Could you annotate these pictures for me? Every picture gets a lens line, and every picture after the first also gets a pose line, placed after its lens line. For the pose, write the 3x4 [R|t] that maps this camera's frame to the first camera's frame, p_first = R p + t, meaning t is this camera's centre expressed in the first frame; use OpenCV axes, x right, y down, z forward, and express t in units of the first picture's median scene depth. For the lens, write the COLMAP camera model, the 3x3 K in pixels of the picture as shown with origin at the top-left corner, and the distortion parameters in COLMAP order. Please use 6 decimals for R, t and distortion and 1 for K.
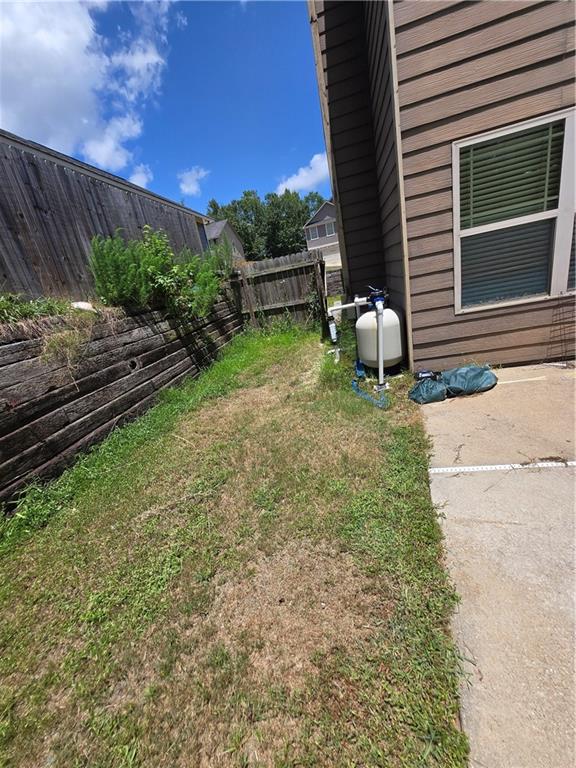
lens RADIAL K [[299.4, 0, 286.0], [0, 299.4, 380.8], [0, 0, 1]] dist [-0.000093, 0.000222]
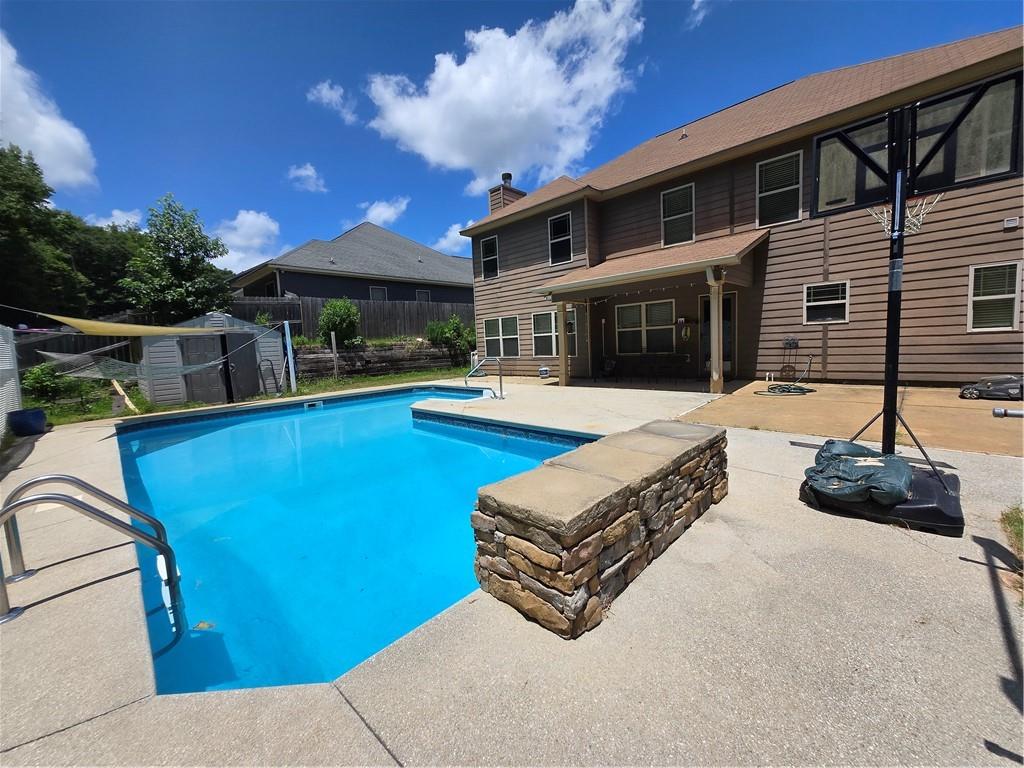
lens RADIAL K [[399.2, 0, 516.6], [0, 399.2, 377.2], [0, 0, 1]] dist [-0.000093, 0.000222]
pose [[0.834059, 0.201888, -0.513408, 2.757242], [-0.281392, 0.956156, -0.081147, 0.234057], [0.474515, 0.212150, 0.854300, -2.376255]]
